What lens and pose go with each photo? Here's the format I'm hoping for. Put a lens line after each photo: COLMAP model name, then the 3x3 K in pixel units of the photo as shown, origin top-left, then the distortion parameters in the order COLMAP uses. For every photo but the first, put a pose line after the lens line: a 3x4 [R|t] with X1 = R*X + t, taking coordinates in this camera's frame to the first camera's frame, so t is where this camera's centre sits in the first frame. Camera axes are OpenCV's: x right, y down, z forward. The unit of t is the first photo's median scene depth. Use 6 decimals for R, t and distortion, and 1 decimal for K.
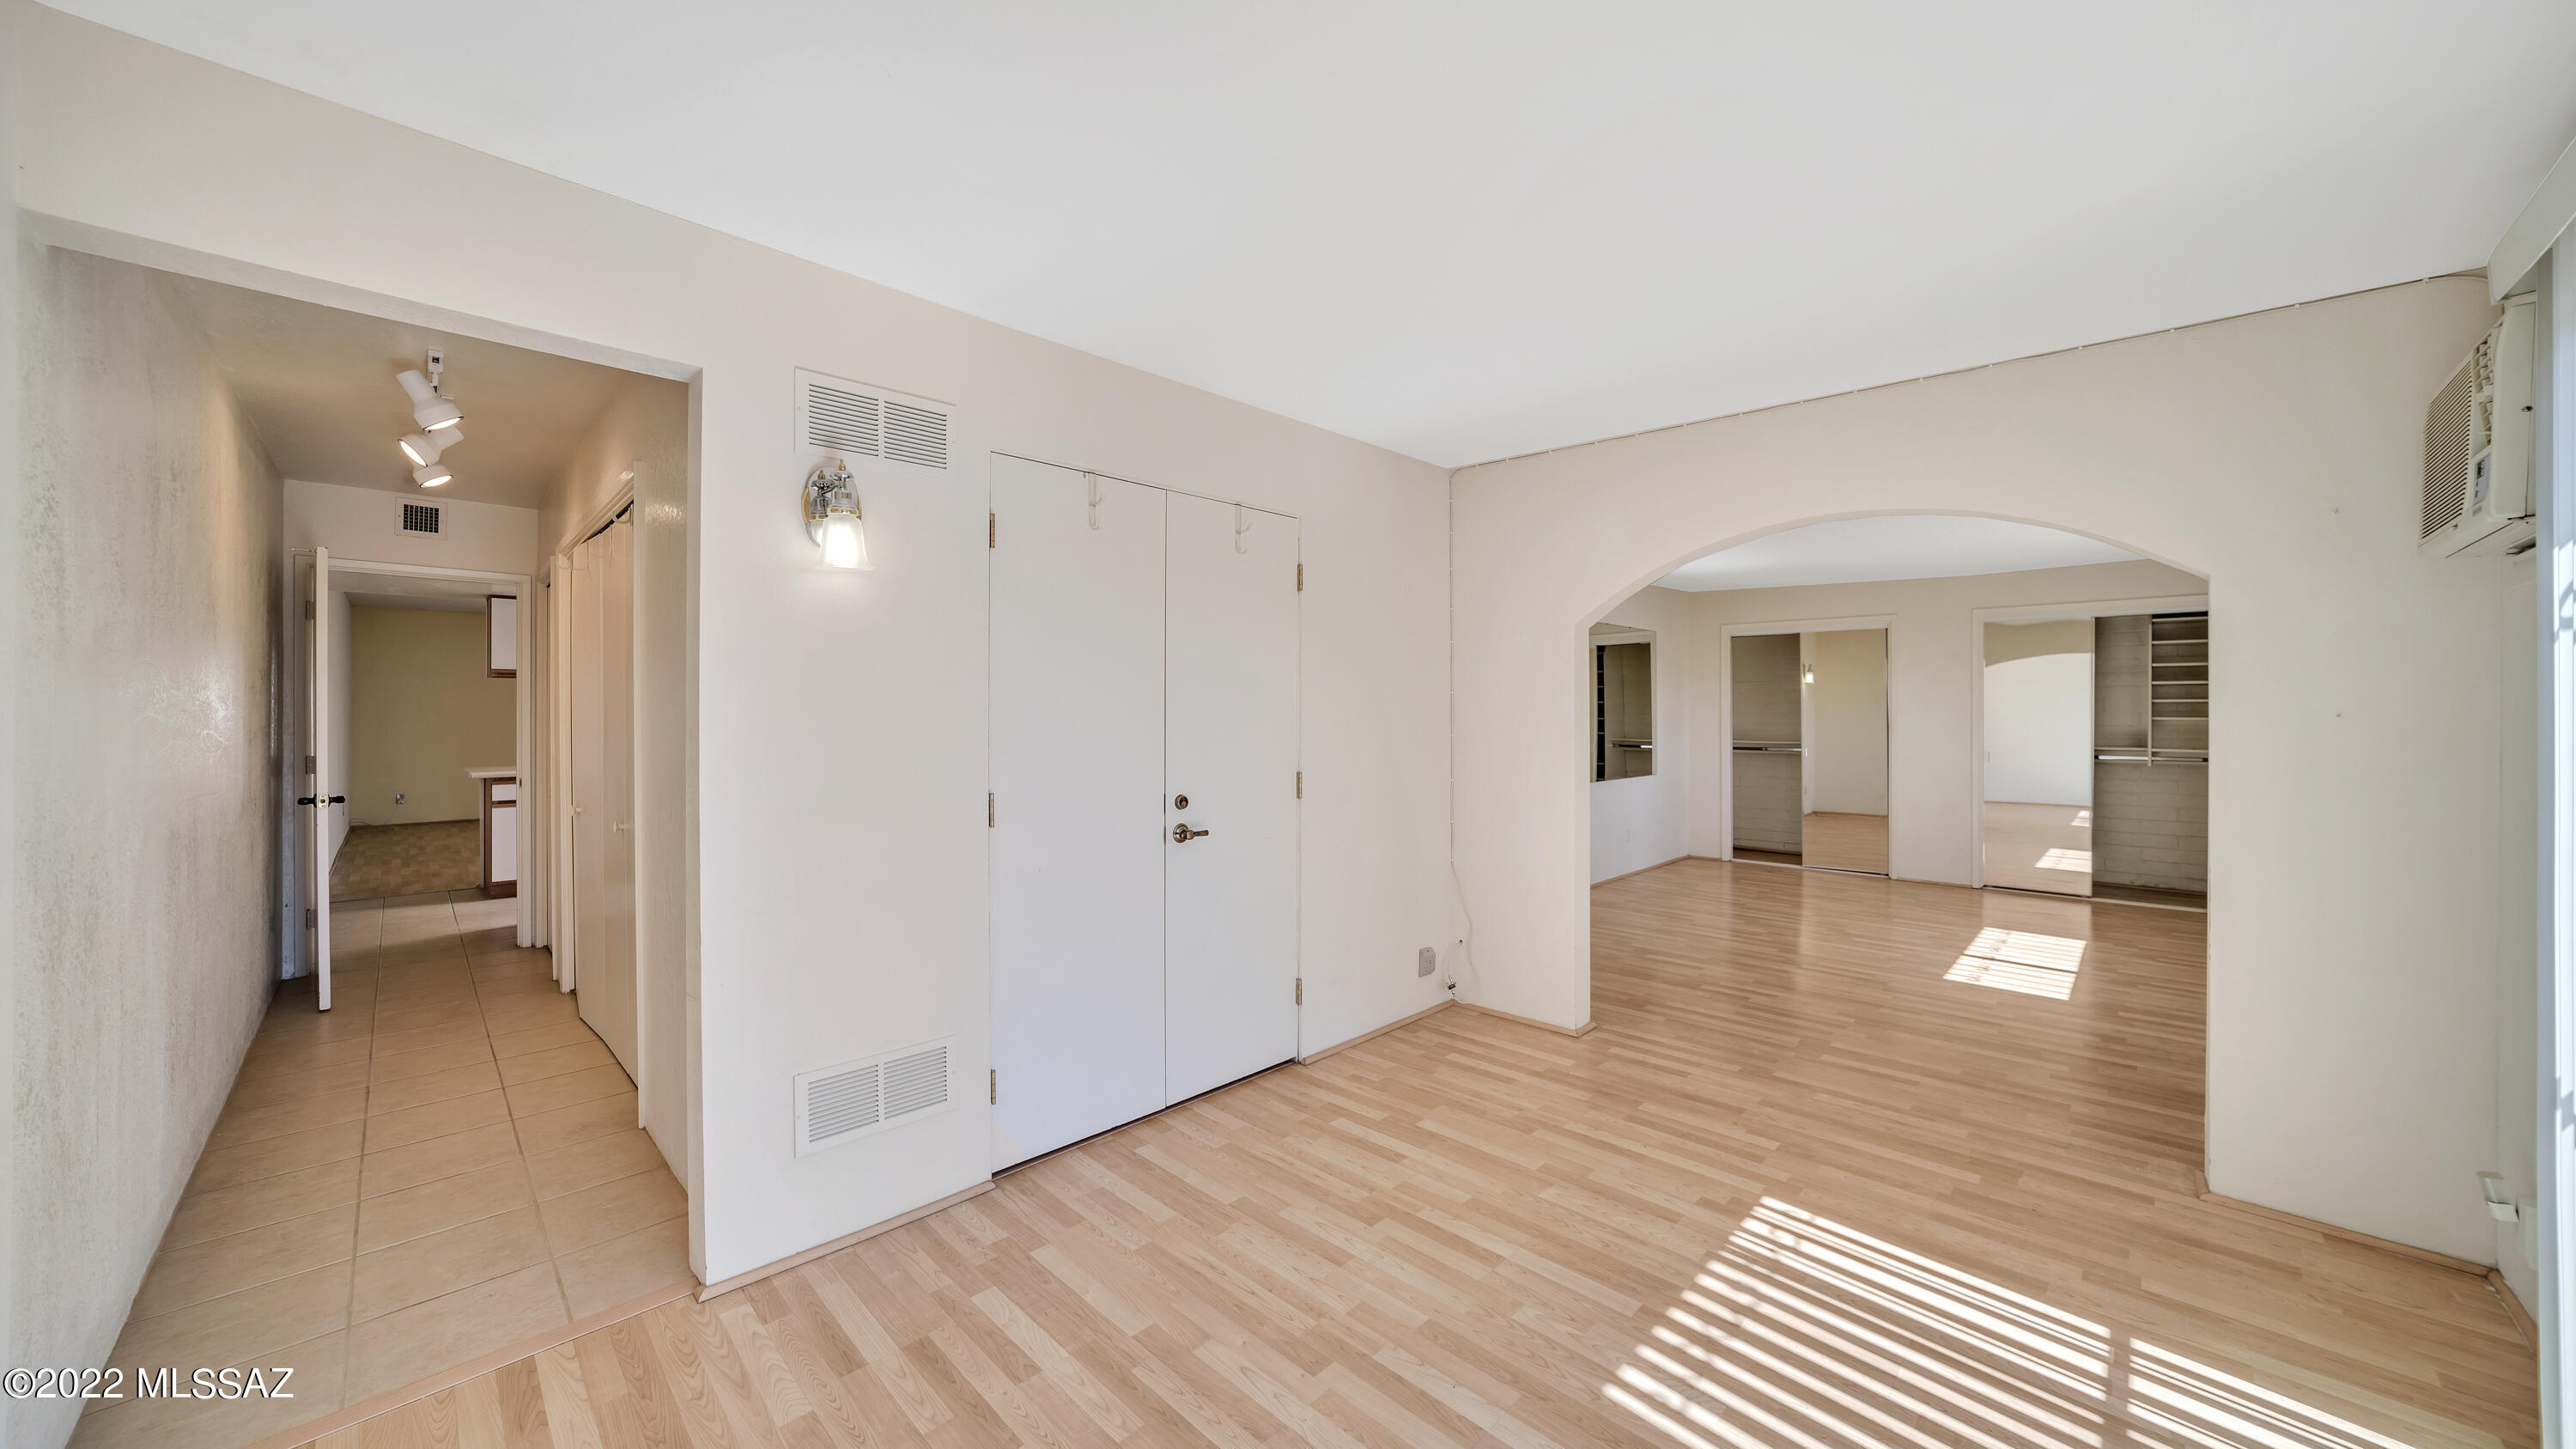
lens RADIAL K [[888.4, 0, 1292.0], [0, 888.4, 716.4], [0, 0, 1]] dist [-0.023055, 0.006436]
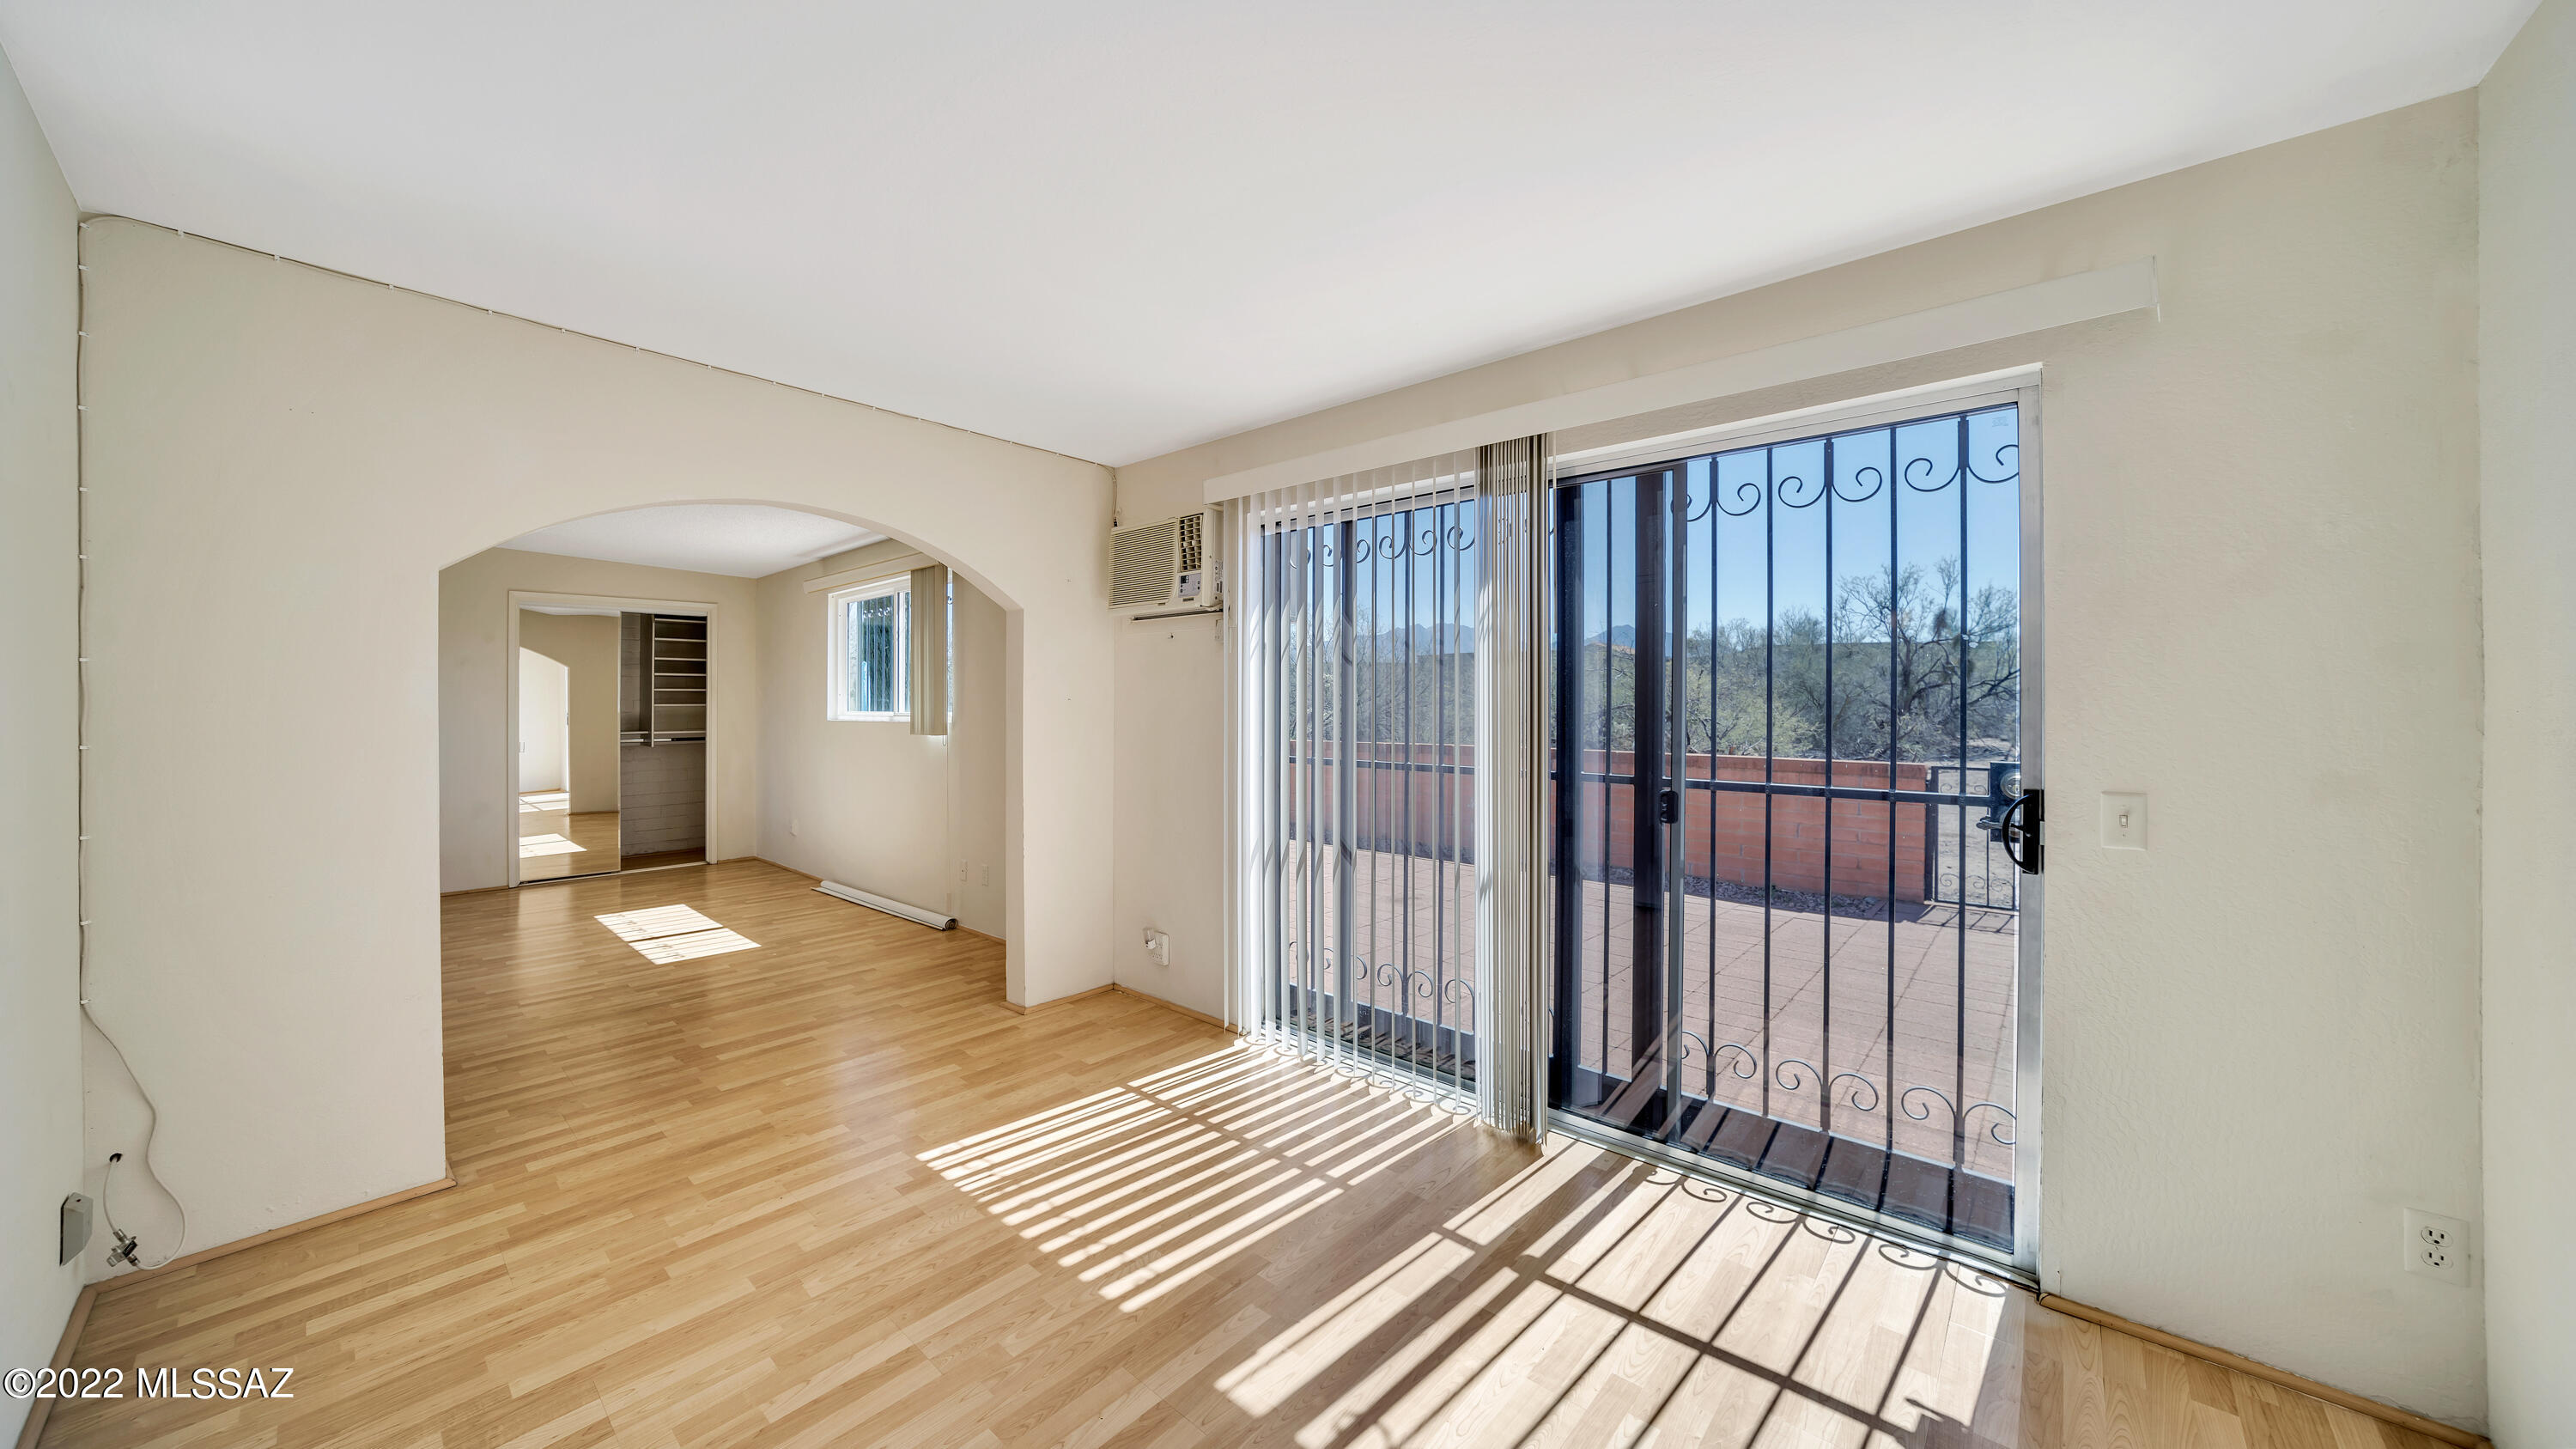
lens RADIAL K [[888.4, 0, 1292.0], [0, 888.4, 716.4], [0, 0, 1]] dist [-0.023055, 0.006436]
pose [[-0.045485, -0.016328, 0.998832, -0.403318], [0.003938, 0.999856, 0.016524, 0.003078], [-0.998957, 0.004685, -0.045414, 0.455957]]
